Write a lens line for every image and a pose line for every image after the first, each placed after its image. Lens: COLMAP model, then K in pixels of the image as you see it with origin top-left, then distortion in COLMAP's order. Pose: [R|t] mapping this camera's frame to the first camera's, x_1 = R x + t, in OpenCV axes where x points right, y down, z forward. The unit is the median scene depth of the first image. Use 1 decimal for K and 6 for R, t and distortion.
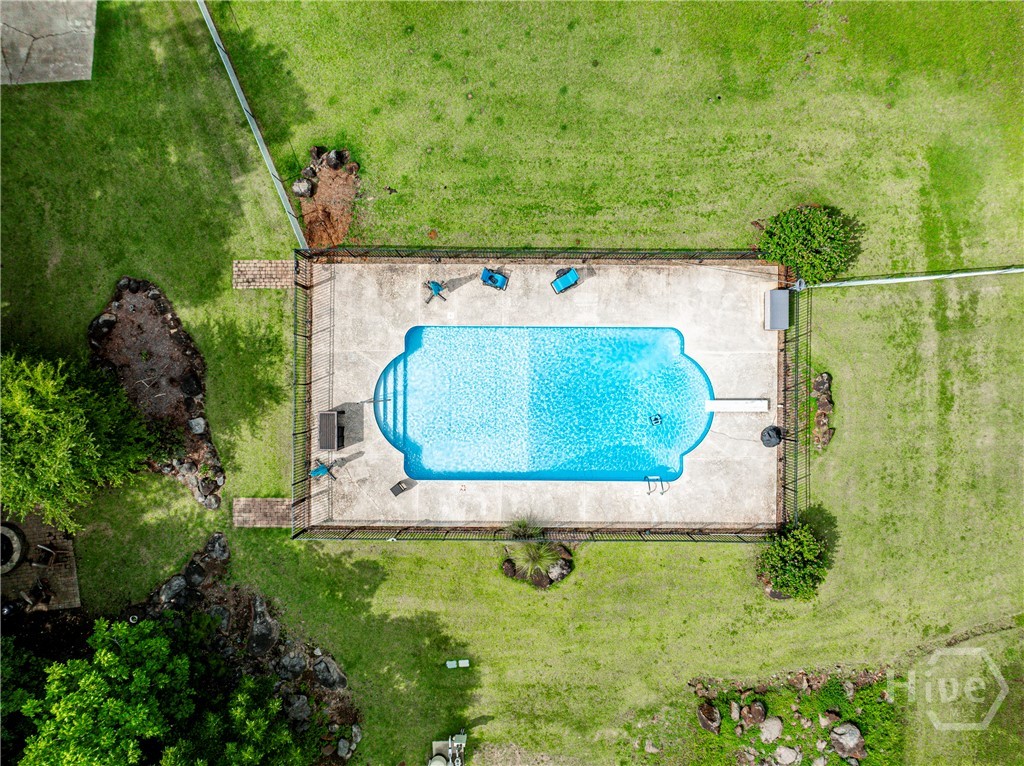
lens RADIAL K [[713.6, 0, 513.4], [0, 713.6, 387.0], [0, 0, 1]] dist [-0.045756, 0.012526]
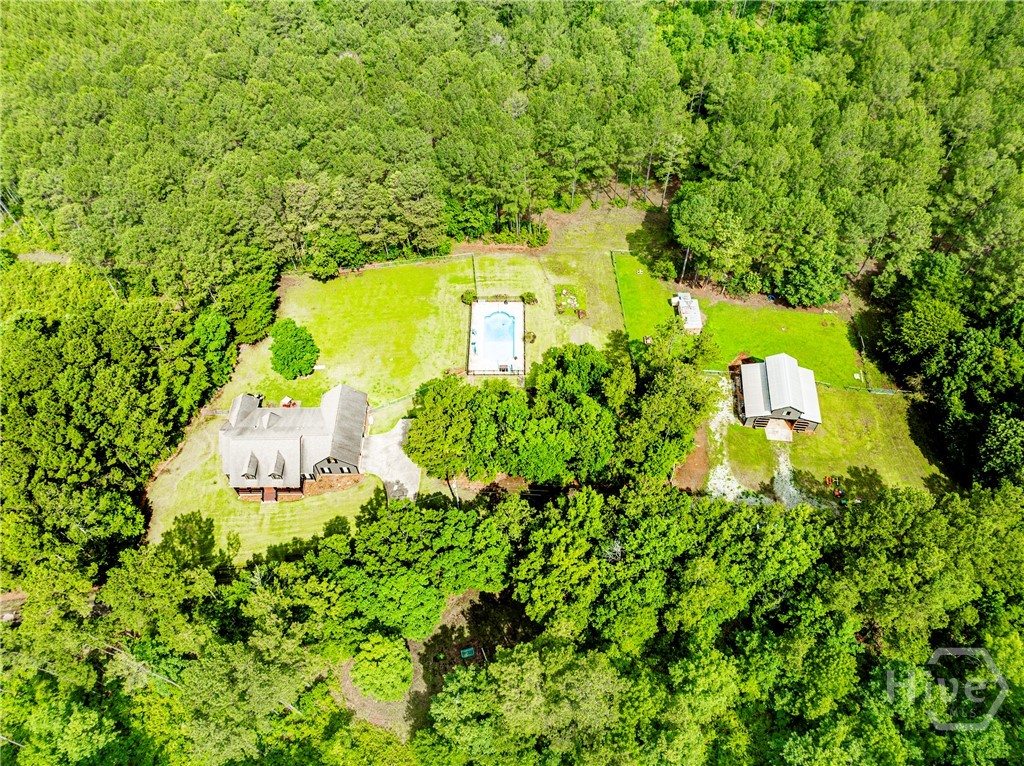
lens RADIAL K [[713.6, 0, 508.3], [0, 713.6, 382.0], [0, 0, 1]] dist [-0.045756, 0.012526]
pose [[0.005280, -0.796584, 0.604505, -3.205900], [0.999939, -0.001686, -0.010956, 0.141290], [0.009746, 0.604526, 0.796526, -2.767794]]
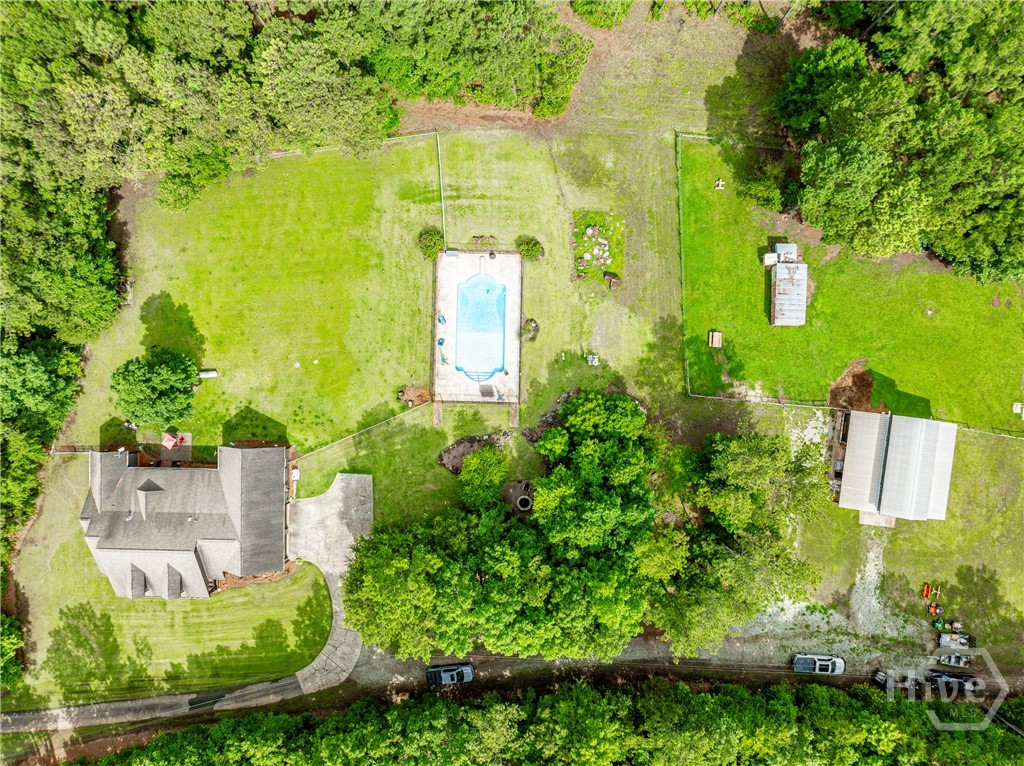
lens RADIAL K [[713.6, 0, 514.5], [0, 713.6, 385.5], [0, 0, 1]] dist [-0.045756, 0.012526]
pose [[0.016897, -0.999757, 0.014146, -0.254586], [0.999819, 0.016770, -0.009027, 0.204337], [0.008788, 0.014296, 0.999859, -2.141052]]
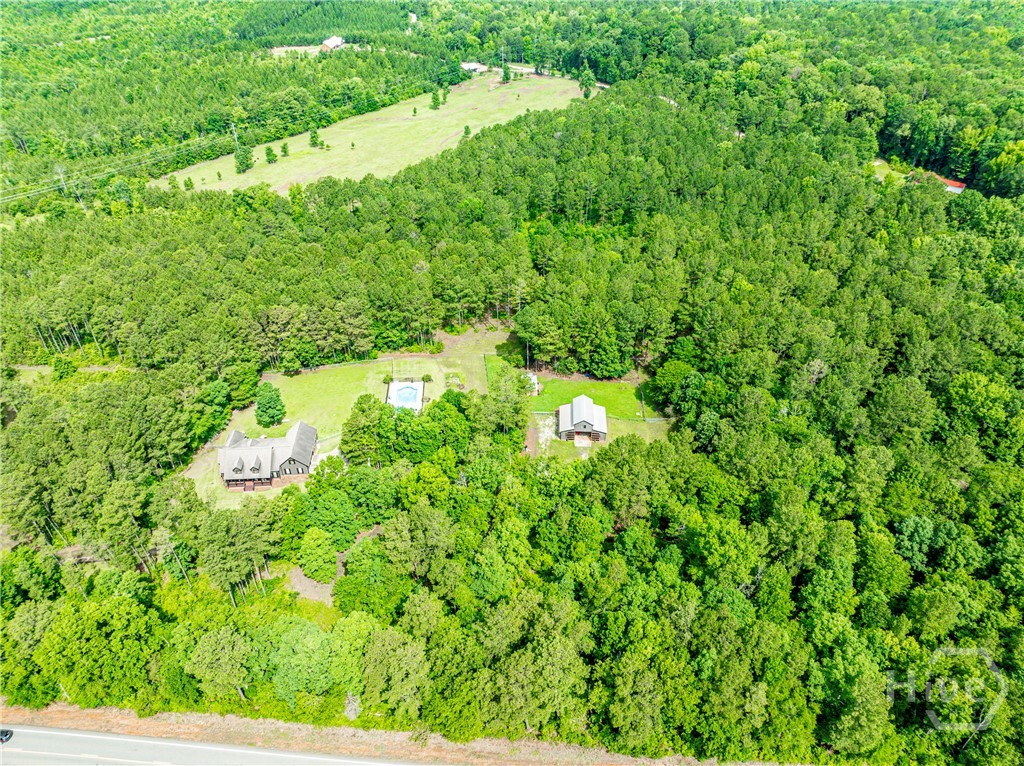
lens RADIAL K [[713.6, 0, 511.6], [0, 713.6, 384.6], [0, 0, 1]] dist [-0.045756, 0.012526]
pose [[-0.057035, -0.570304, 0.819452, -6.135863], [0.998372, -0.032058, 0.047177, 0.792556], [-0.000635, 0.820808, 0.571203, -3.464844]]
